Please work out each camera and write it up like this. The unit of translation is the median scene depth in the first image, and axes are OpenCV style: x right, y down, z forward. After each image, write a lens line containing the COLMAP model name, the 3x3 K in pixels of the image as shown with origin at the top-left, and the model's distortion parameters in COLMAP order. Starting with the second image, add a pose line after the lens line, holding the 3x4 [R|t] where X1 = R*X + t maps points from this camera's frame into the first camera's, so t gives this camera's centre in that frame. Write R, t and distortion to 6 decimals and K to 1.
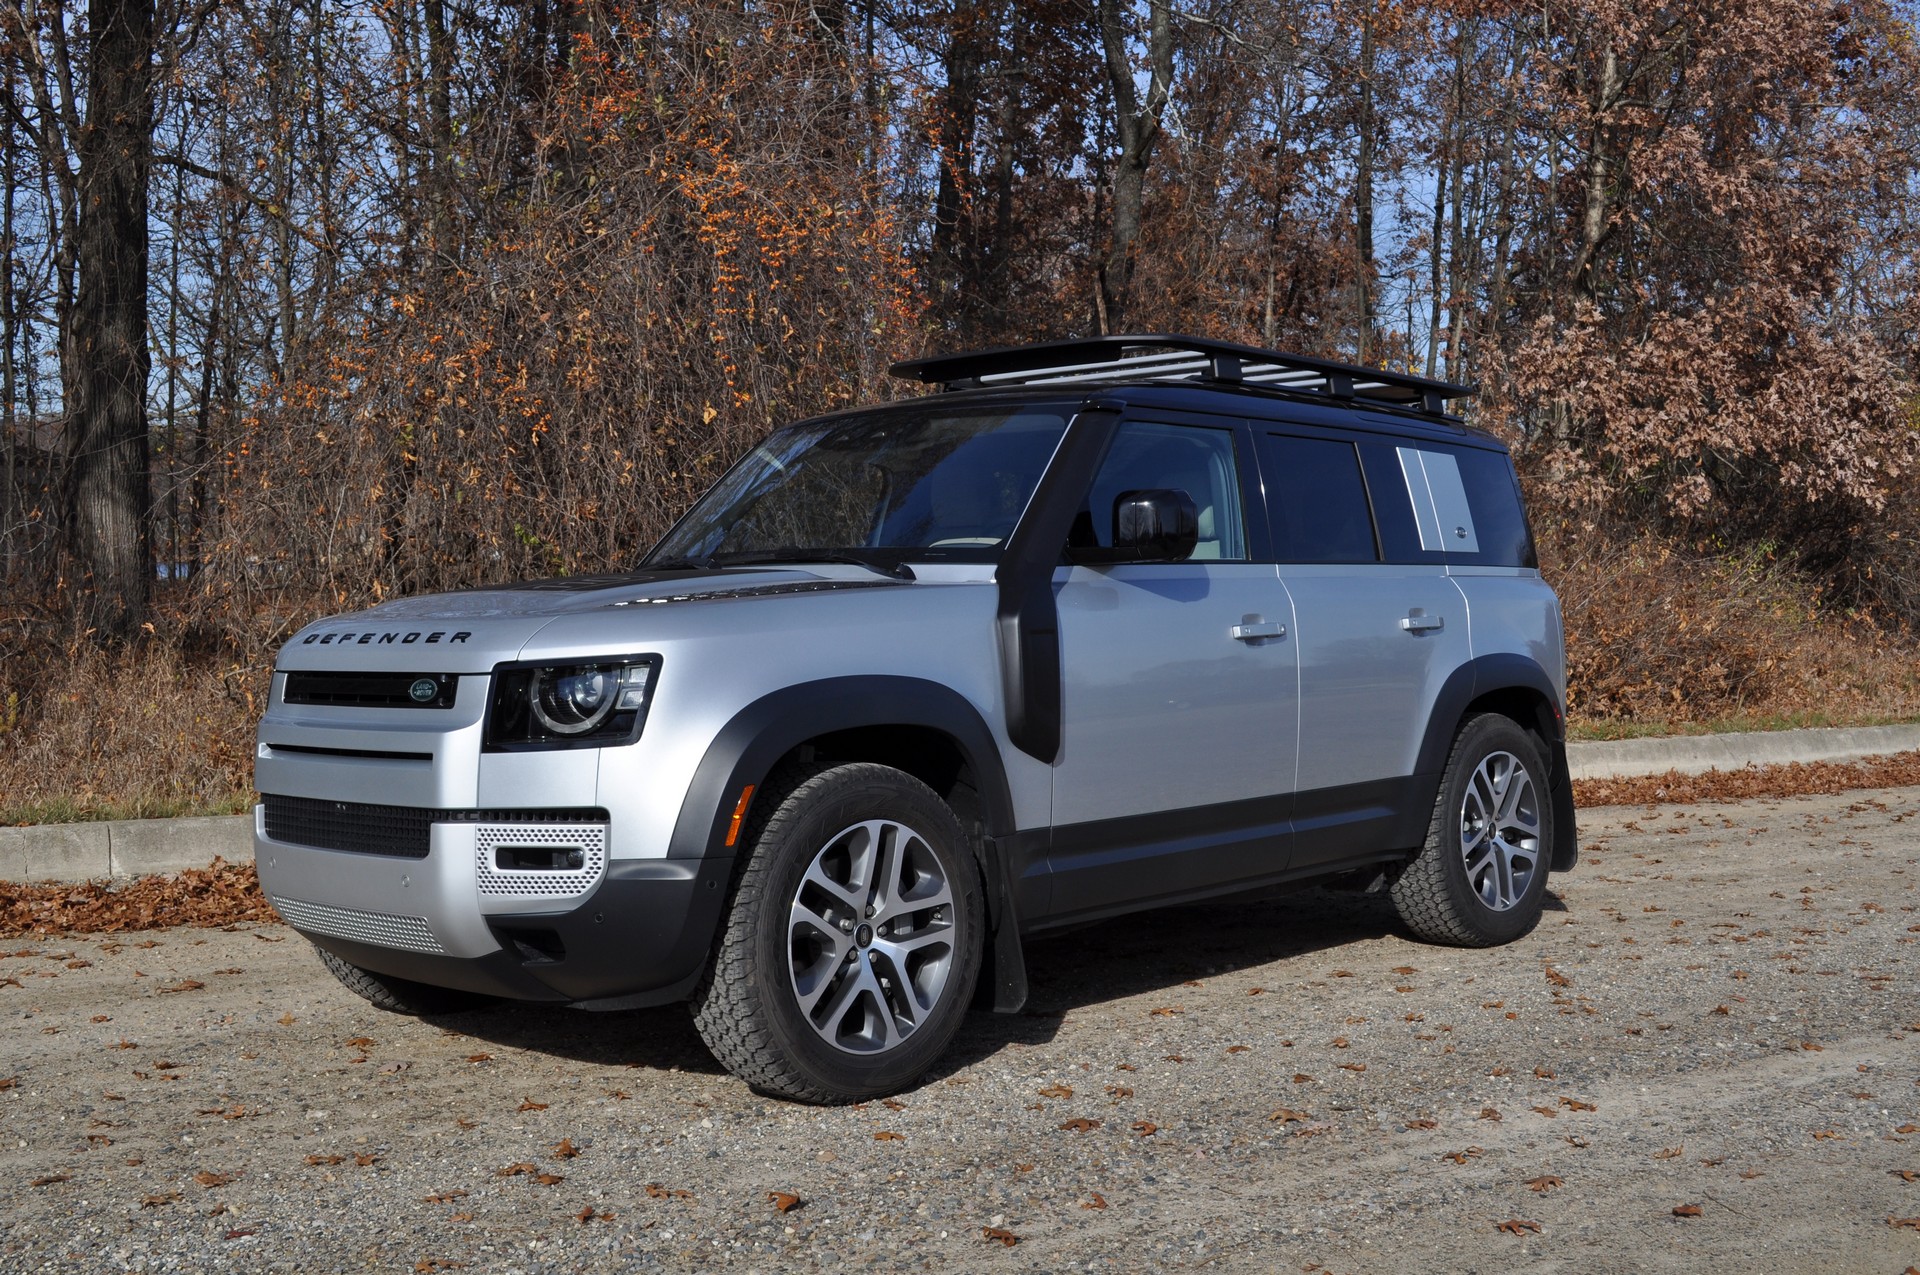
lens RADIAL K [[2095.3, 0, 995.1], [0, 2095.3, 581.6], [0, 0, 1]] dist [-0.058673, -0.000807]
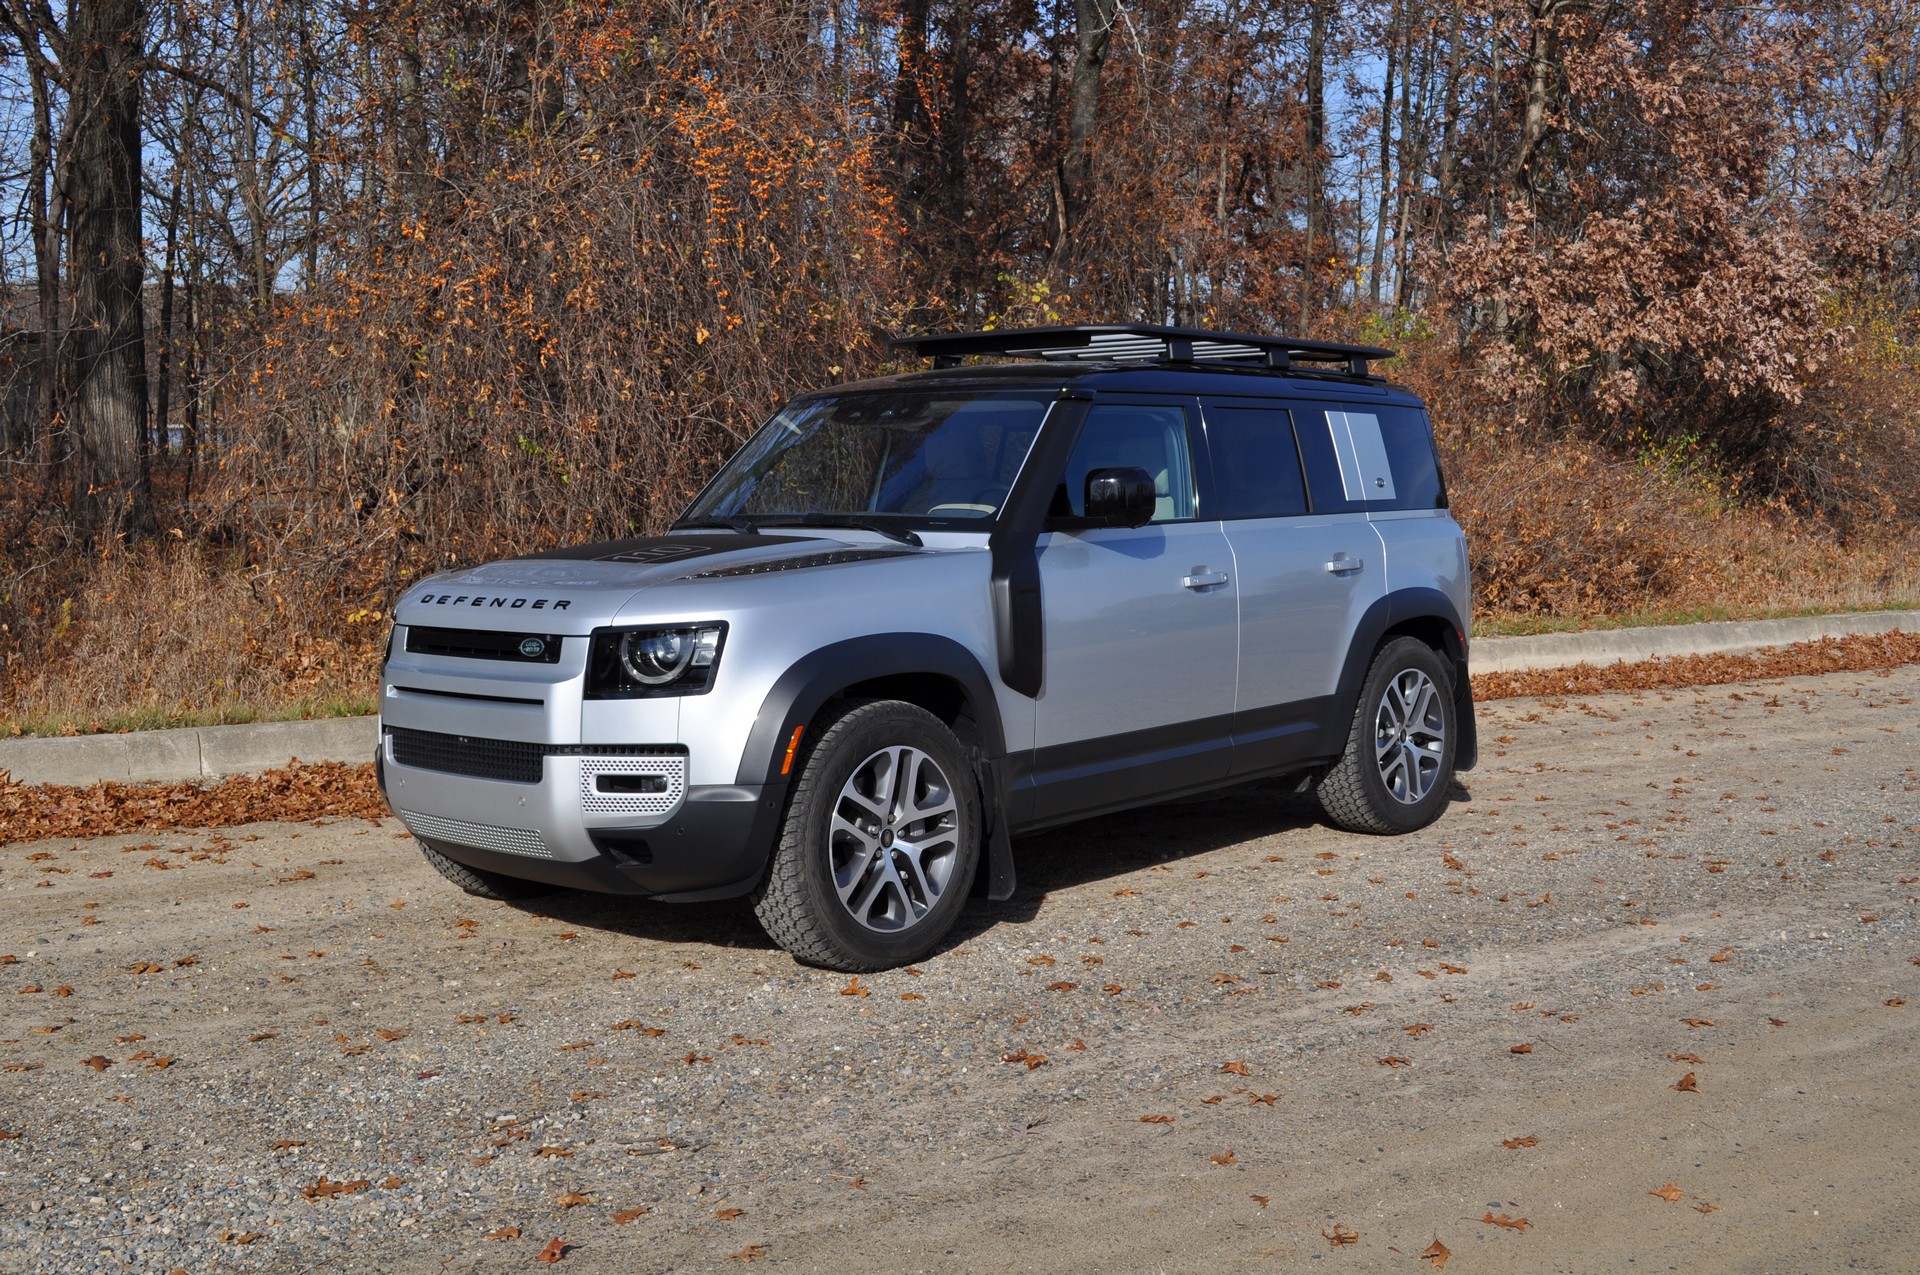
lens RADIAL K [[2066.4, 0, 960.0], [0, 2066.4, 637.5], [0, 0, 1]] dist [-0.076952, 0.007648]
pose [[0.999974, -0.006002, 0.004109, -0.021748], [0.005606, 0.995896, 0.090329, -0.056314], [-0.004634, -0.090304, 0.995903, -0.199342]]
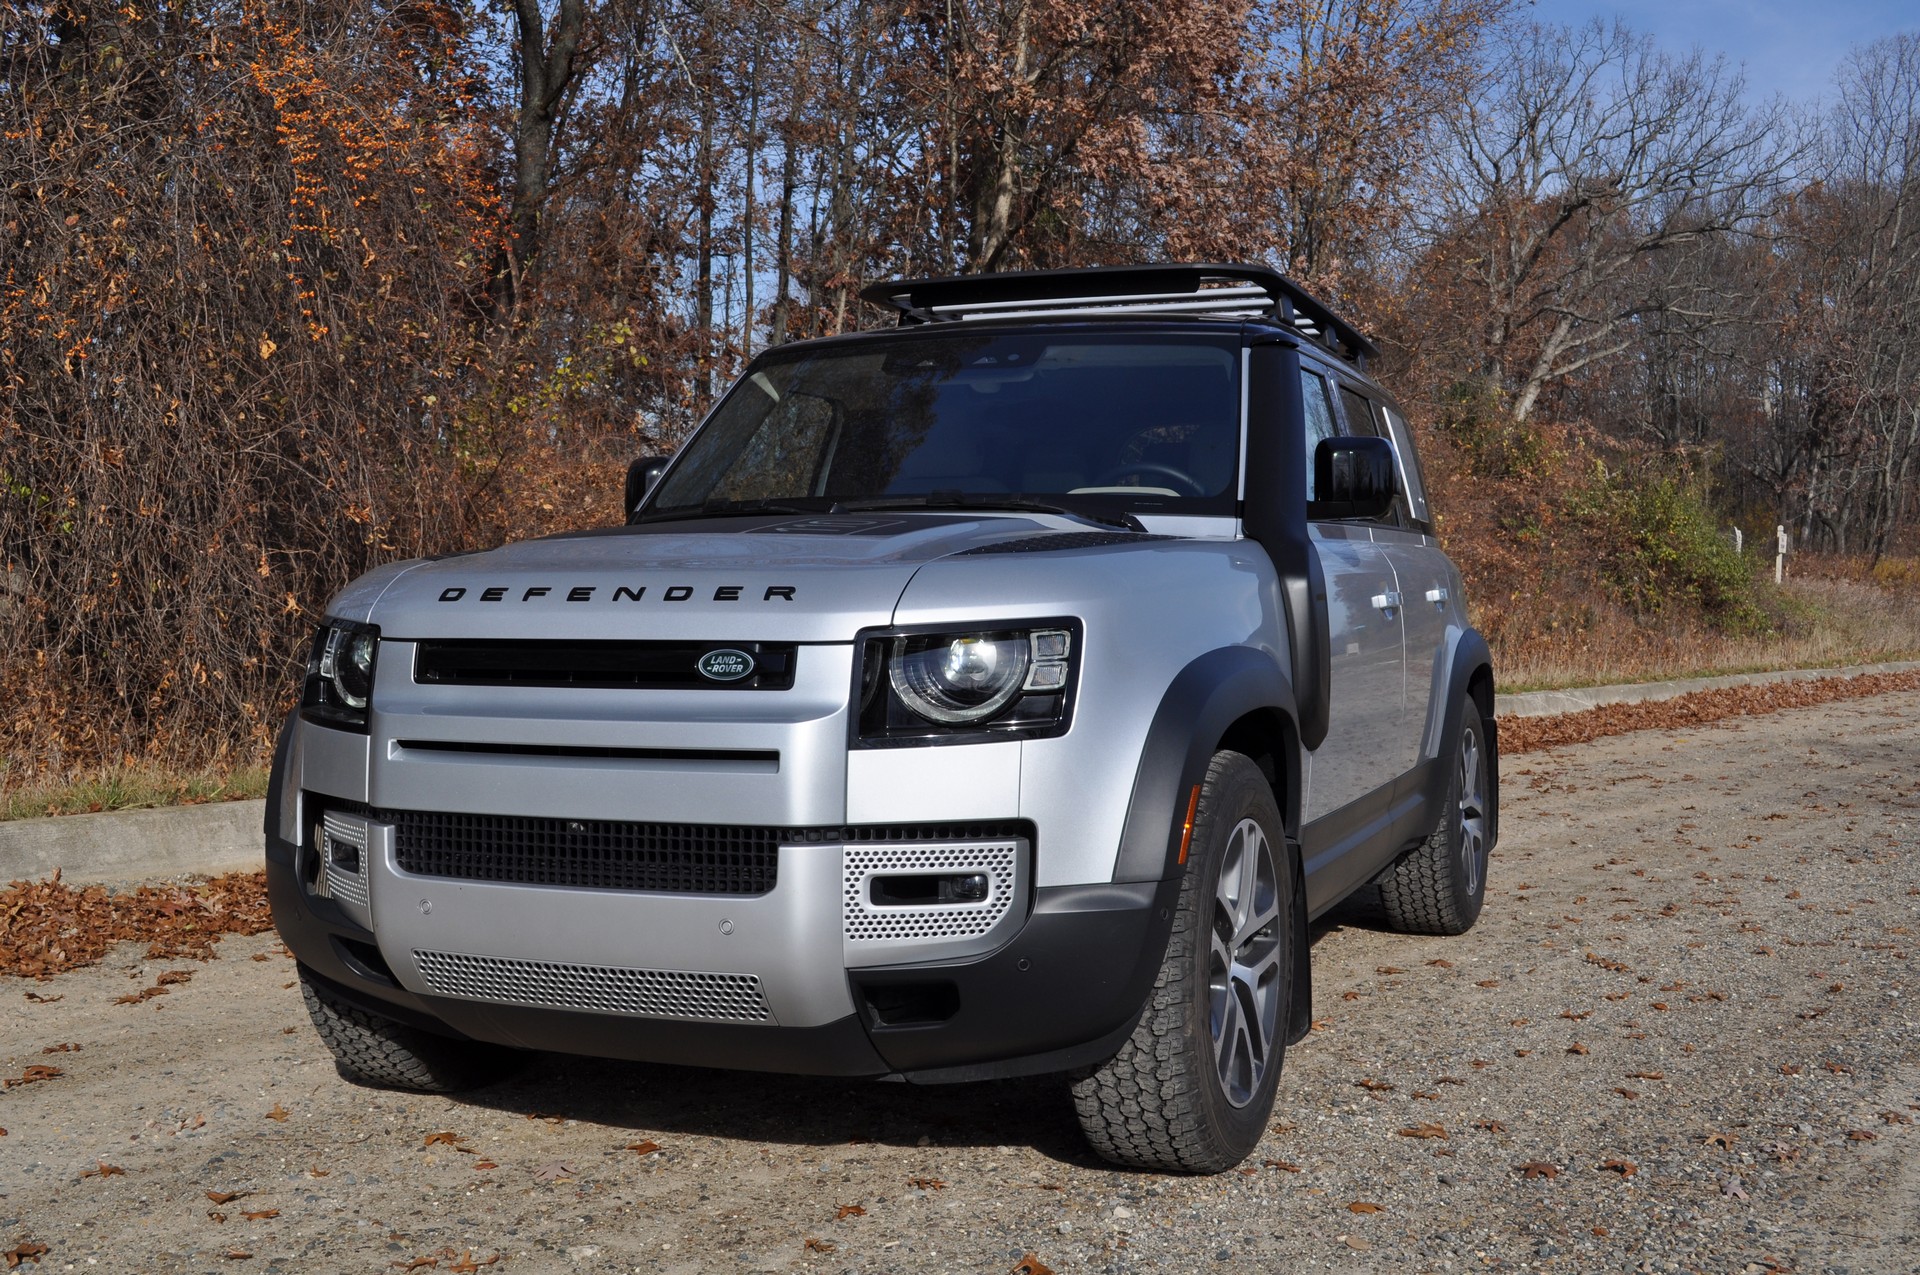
lens RADIAL K [[2066.4, 0, 960.0], [0, 2066.4, 637.5], [0, 0, 1]] dist [-0.076952, 0.007648]
pose [[0.943181, 0.003446, 0.332262, -0.386232], [-0.015339, 0.999332, 0.033177, 0.014859], [-0.331926, -0.036389, 0.942603, 0.255047]]
